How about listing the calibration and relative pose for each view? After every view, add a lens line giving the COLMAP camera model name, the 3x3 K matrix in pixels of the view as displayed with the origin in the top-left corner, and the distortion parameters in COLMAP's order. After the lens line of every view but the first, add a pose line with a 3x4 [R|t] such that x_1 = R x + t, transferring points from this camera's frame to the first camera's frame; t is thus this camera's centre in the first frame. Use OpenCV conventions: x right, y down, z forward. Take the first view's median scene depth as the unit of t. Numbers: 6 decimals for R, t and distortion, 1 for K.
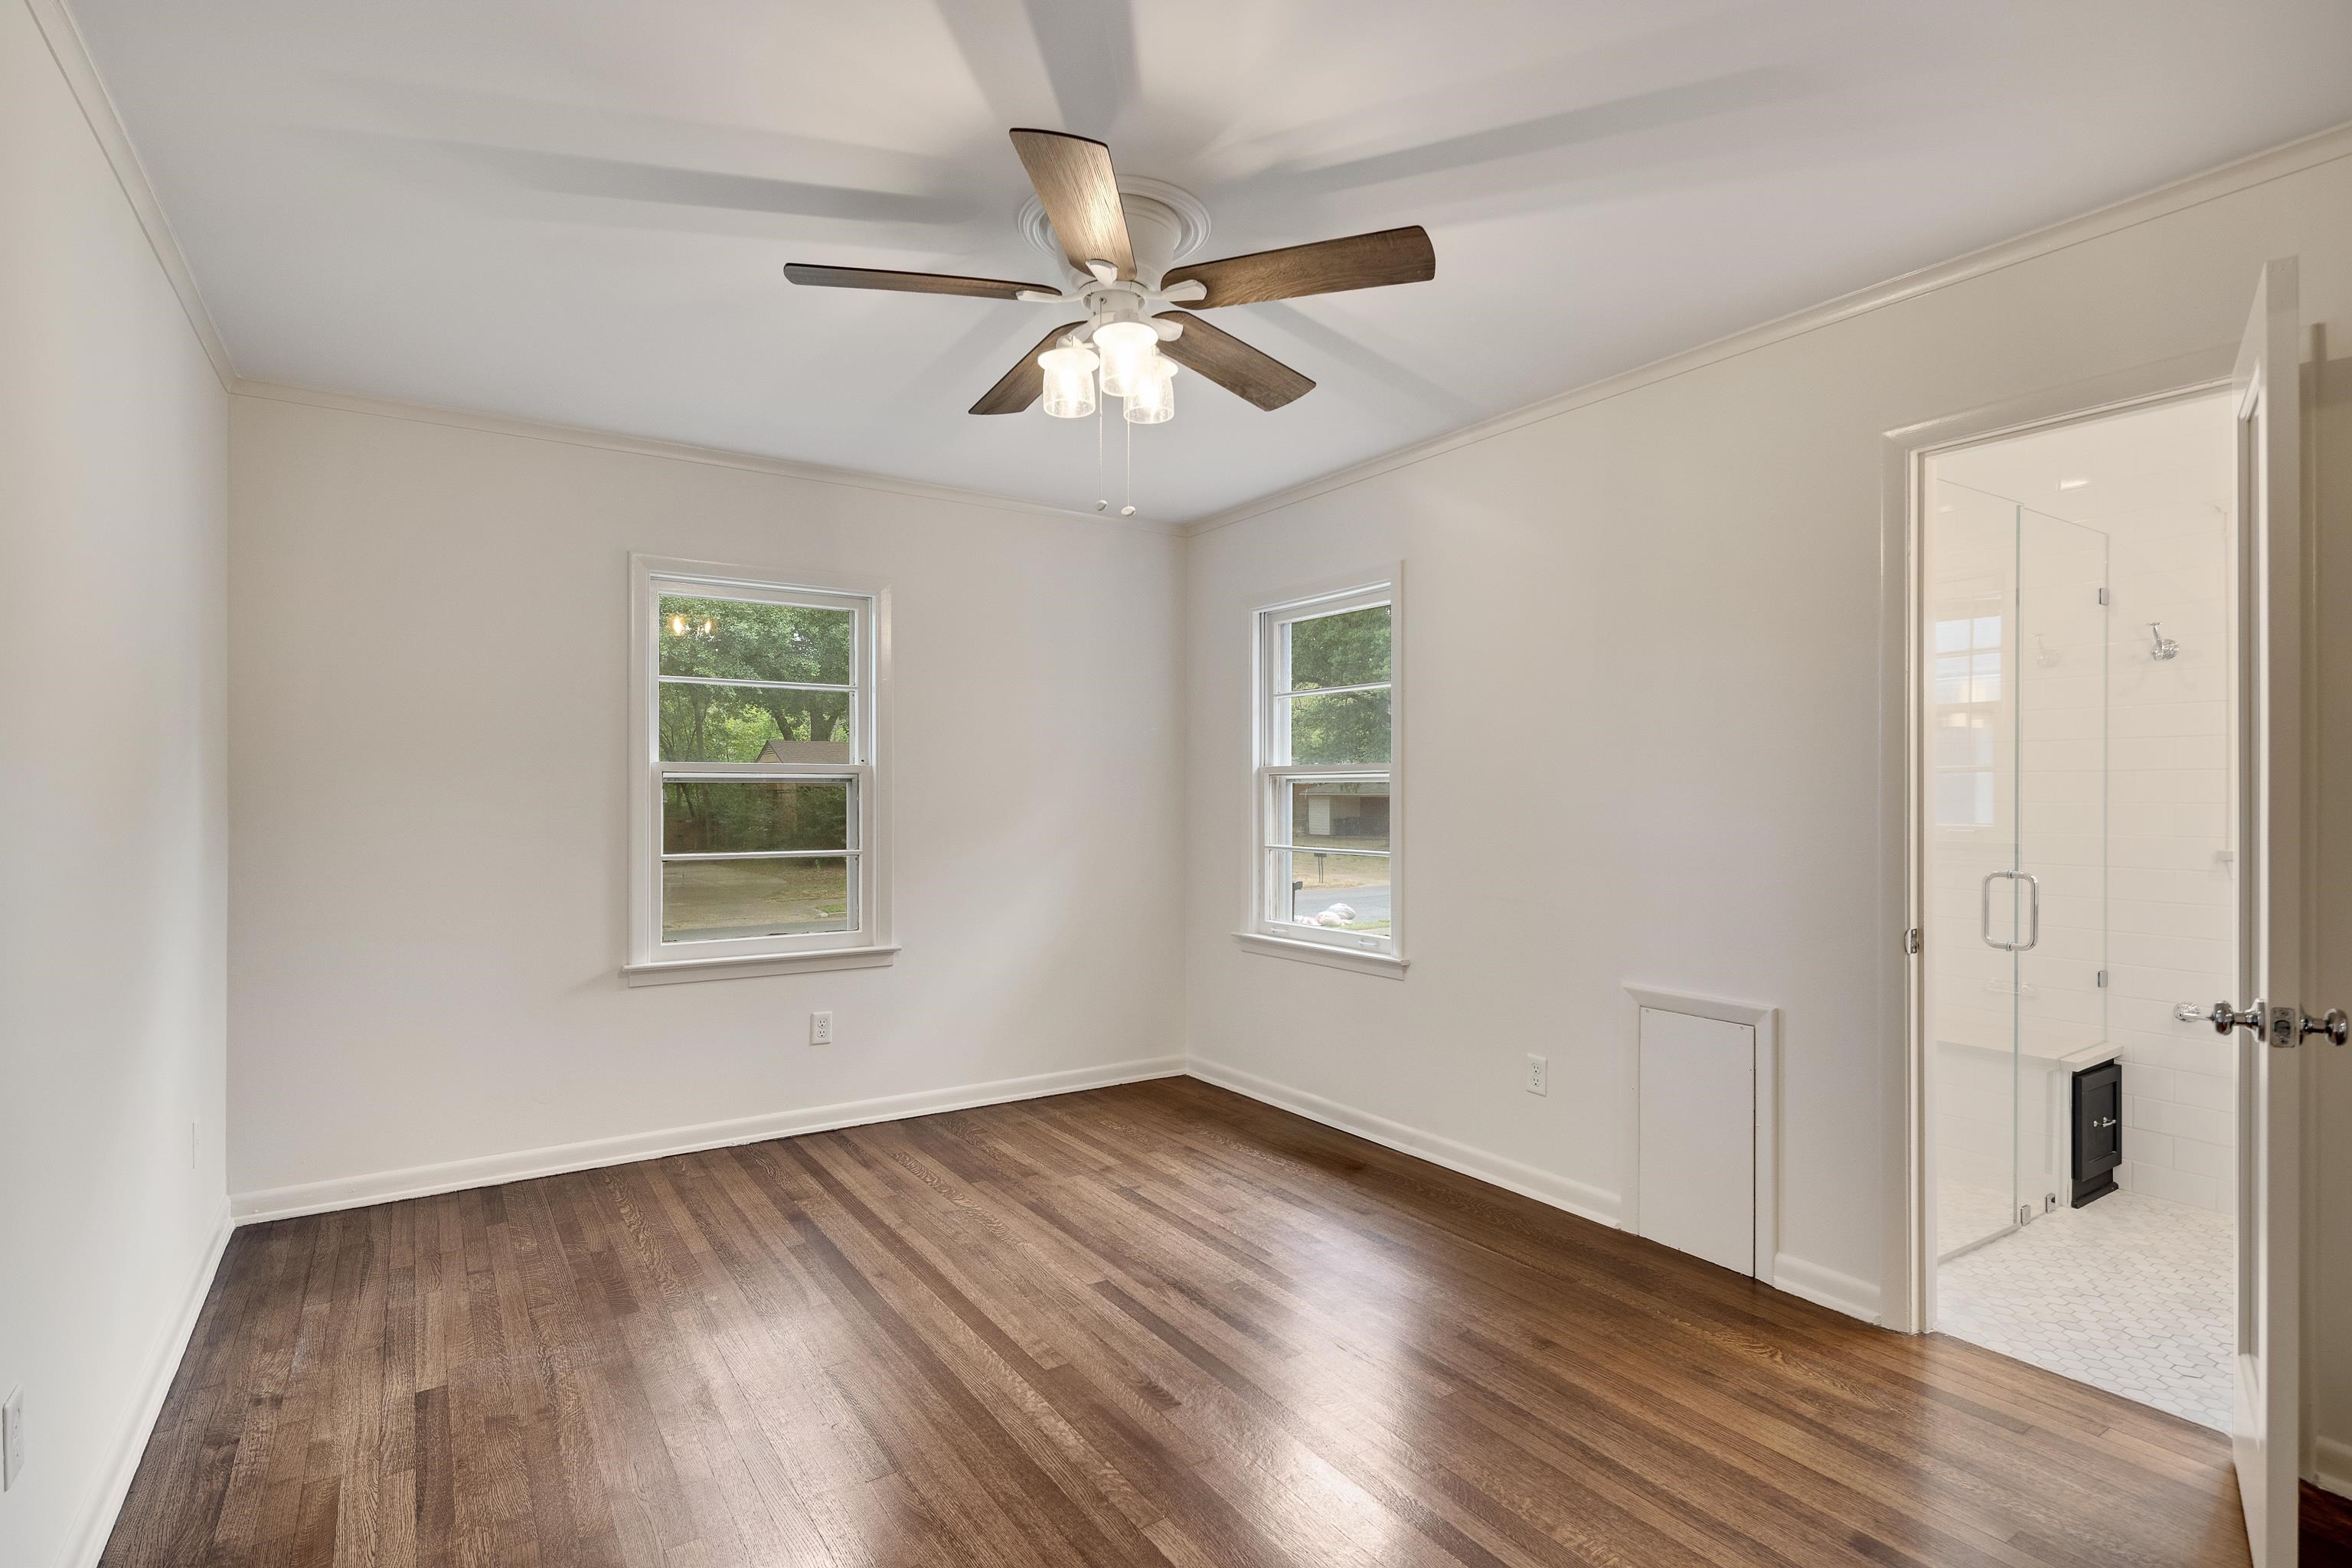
lens RADIAL K [[1146.4, 0, 1170.1], [0, 1146.4, 764.7], [0, 0, 1]] dist [0.000996, -0.001583]
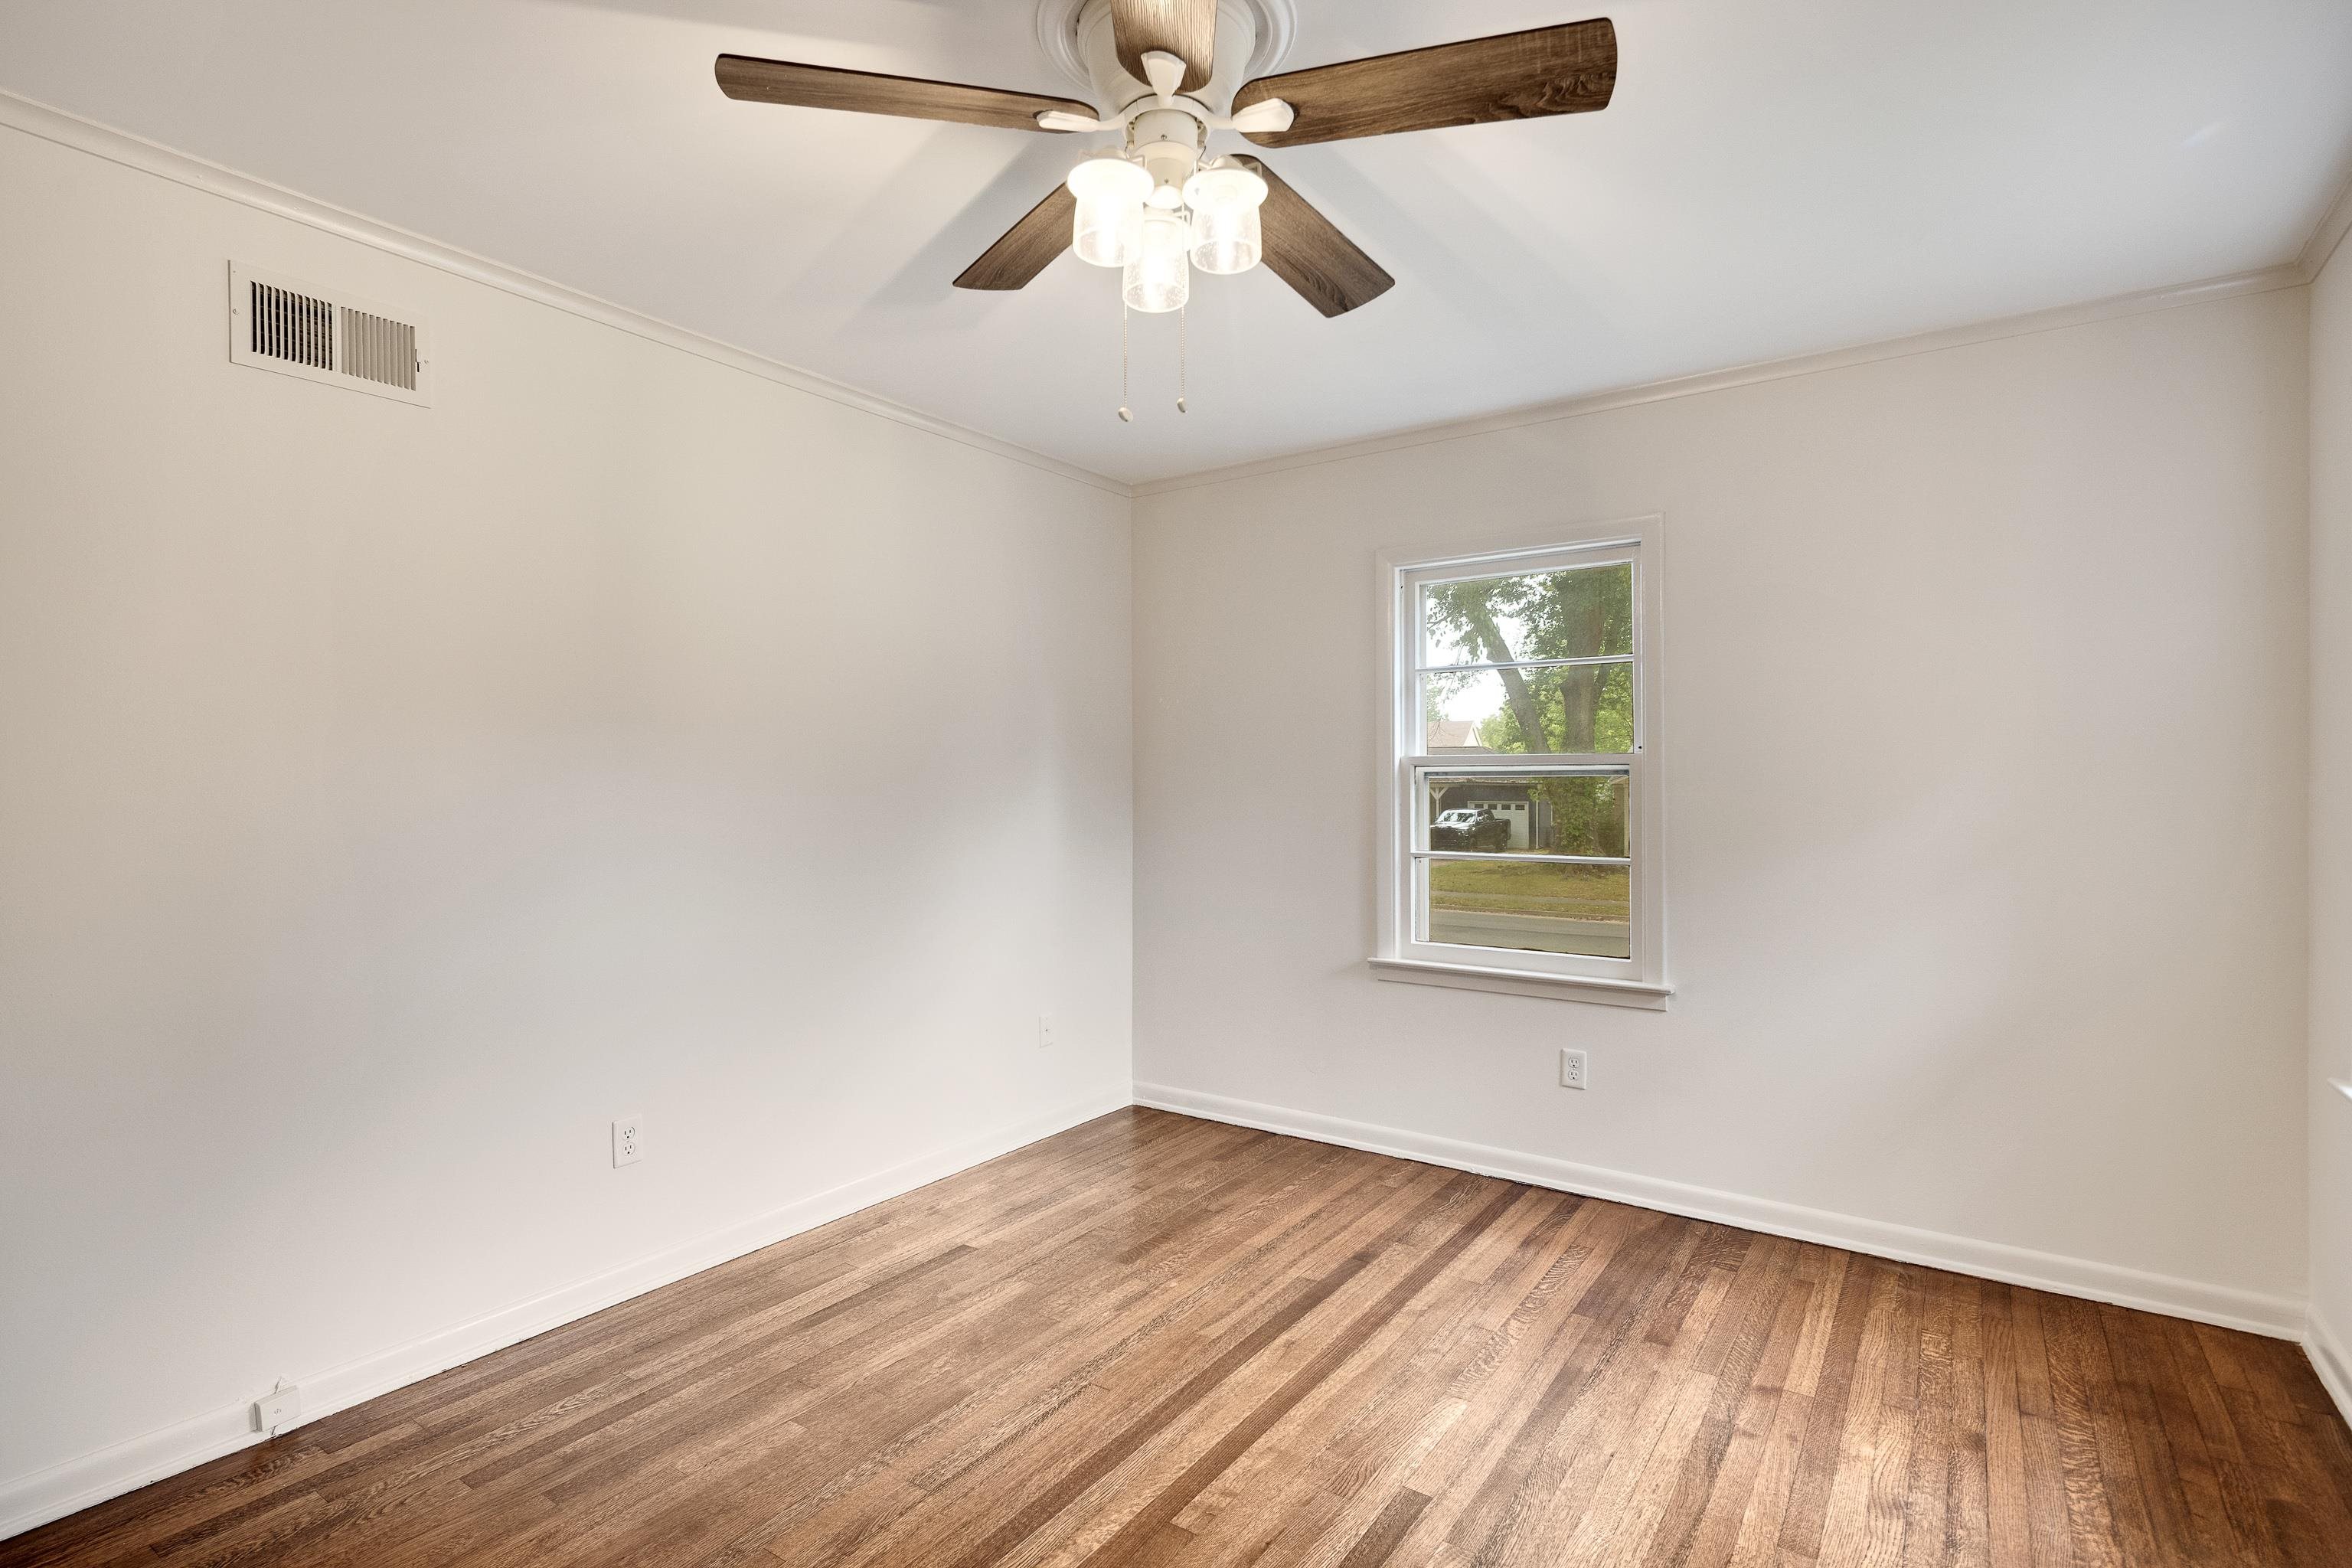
lens RADIAL K [[1146.4, 0, 1170.1], [0, 1146.4, 764.7], [0, 0, 1]] dist [0.000996, -0.001583]
pose [[0.351588, -0.018014, -0.935982, 0.432793], [0.026154, 0.999614, -0.009414, 0.008844], [0.935790, -0.021169, 0.351923, 0.494271]]
